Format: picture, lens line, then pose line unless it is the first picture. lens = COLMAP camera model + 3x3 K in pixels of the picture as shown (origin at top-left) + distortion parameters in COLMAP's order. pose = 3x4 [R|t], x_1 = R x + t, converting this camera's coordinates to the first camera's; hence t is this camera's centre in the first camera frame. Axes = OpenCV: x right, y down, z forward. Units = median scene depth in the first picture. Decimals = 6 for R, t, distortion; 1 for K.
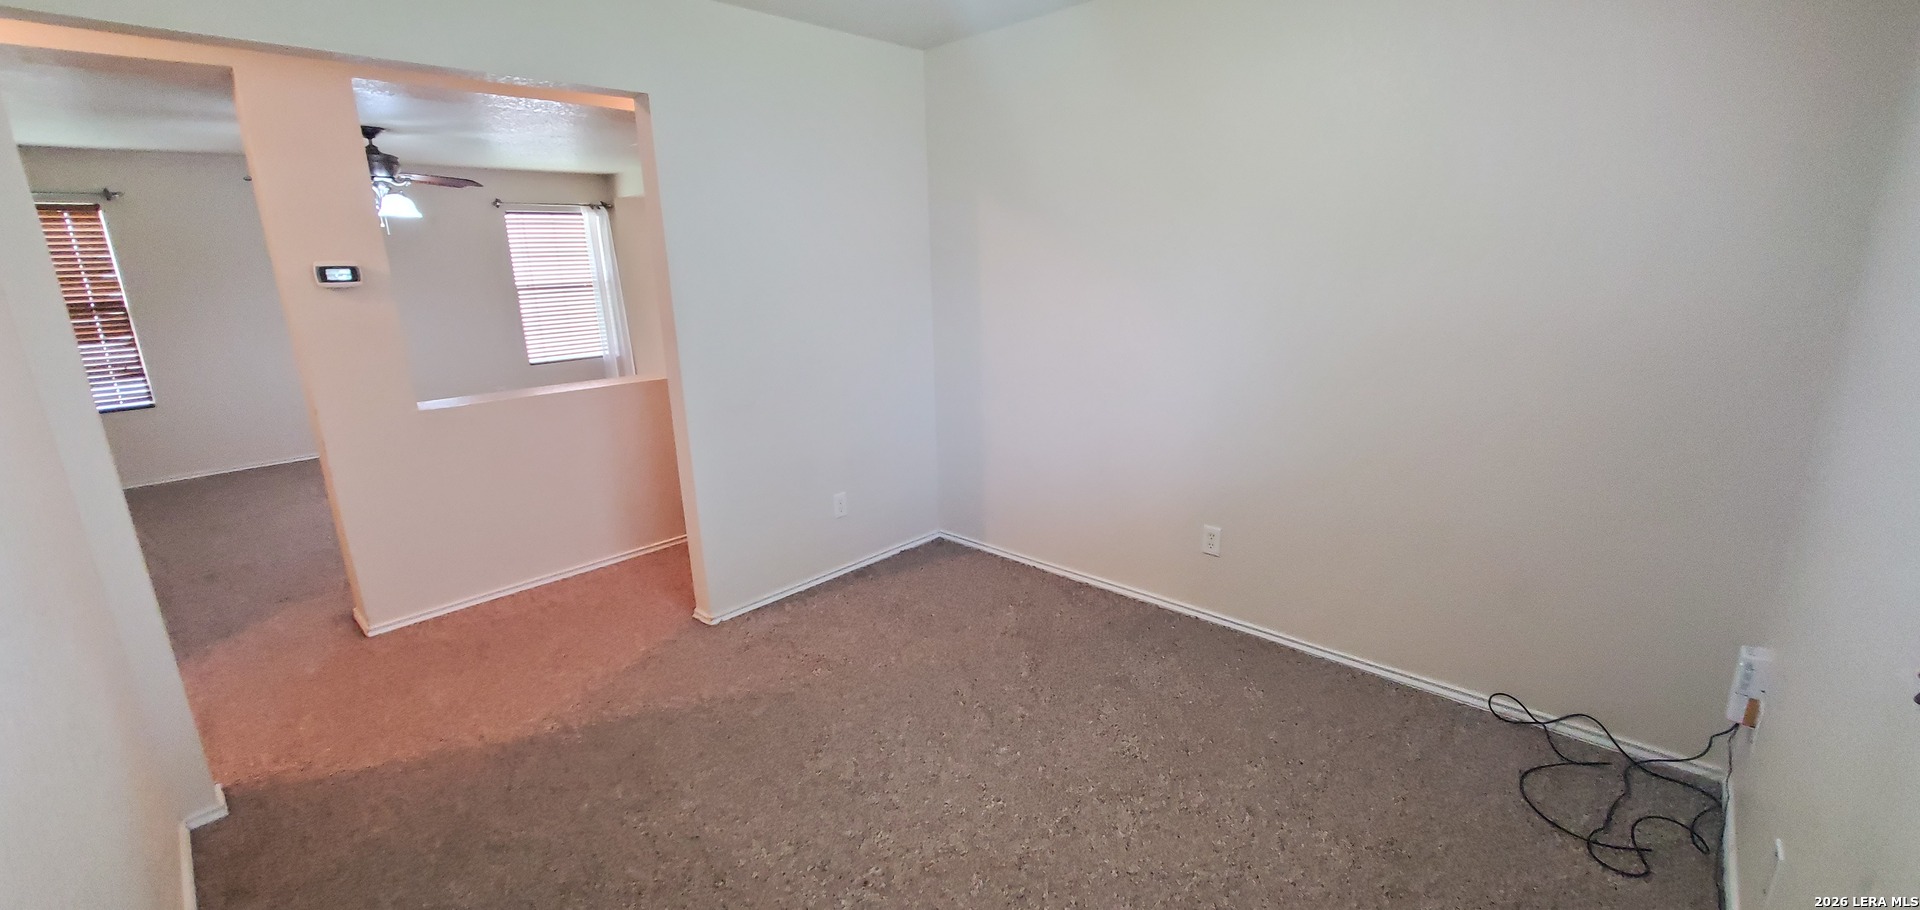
lens RADIAL K [[764.2, 0, 946.2], [0, 764.2, 456.2], [0, 0, 1]] dist [-0.001036, -0.002829]
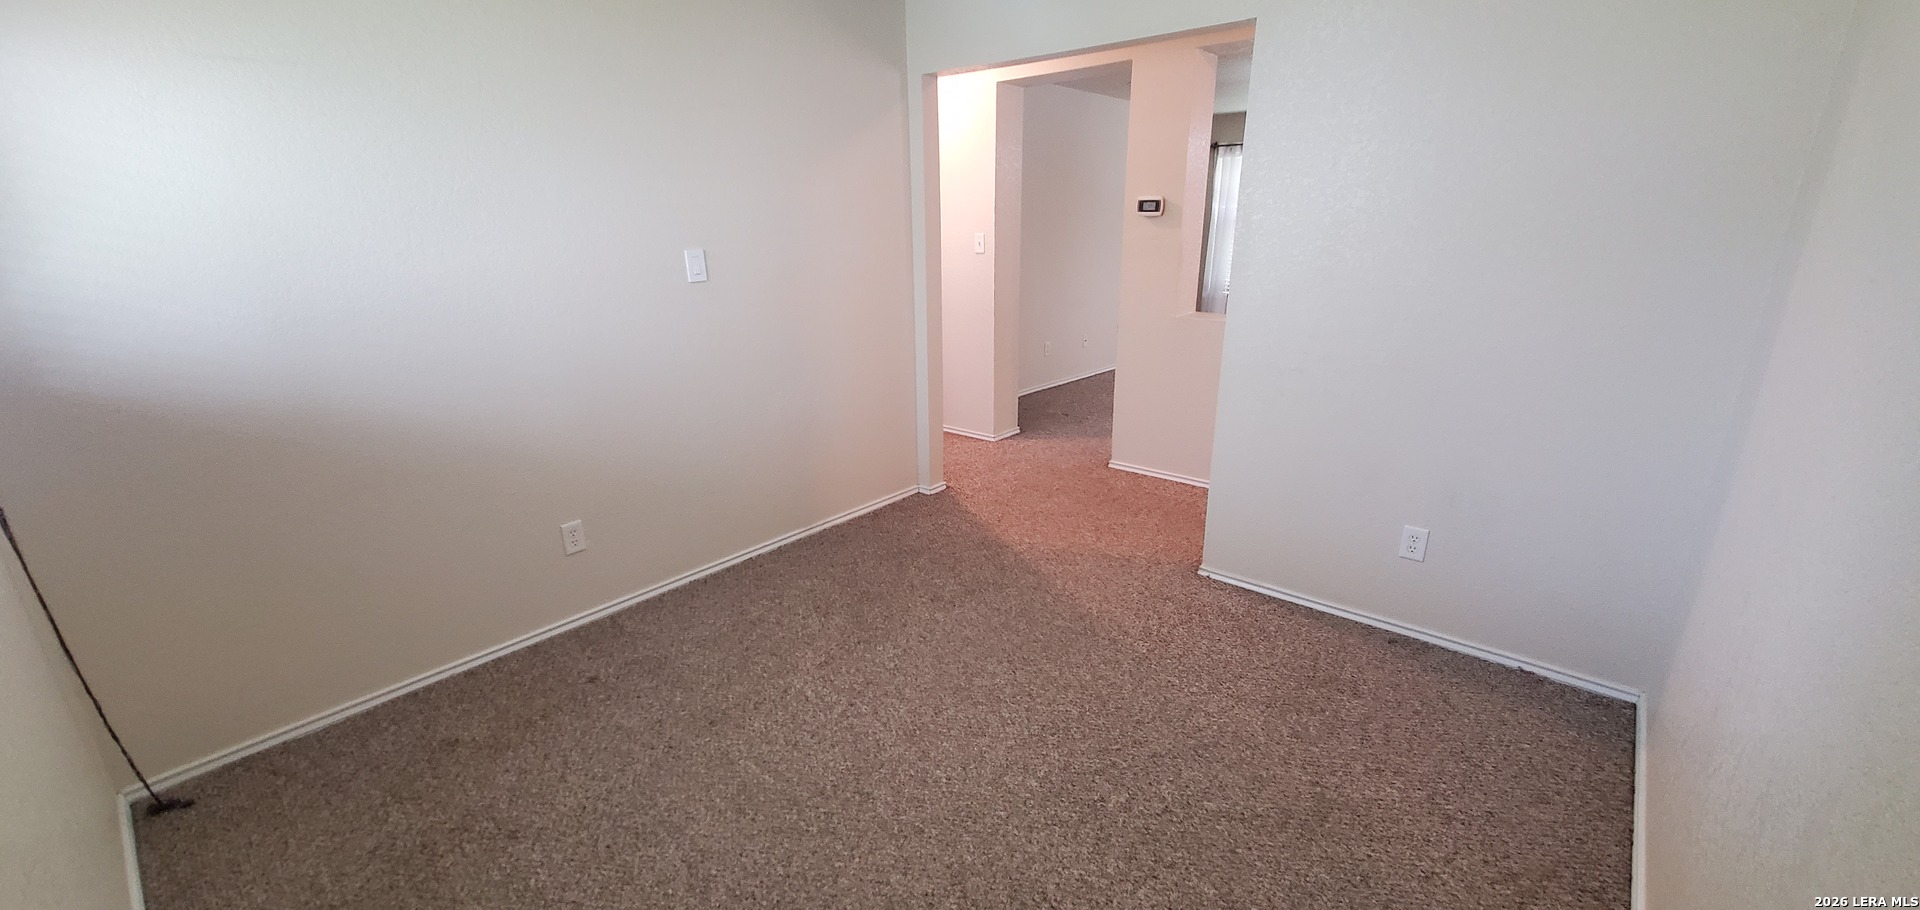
lens RADIAL K [[764.2, 0, 946.2], [0, 764.2, 456.2], [0, 0, 1]] dist [-0.001036, -0.002829]
pose [[0.044136, 0.327709, -0.943747, 0.607379], [-0.233021, 0.921988, 0.309255, -0.161648], [0.971470, 0.206263, 0.117056, 0.572525]]
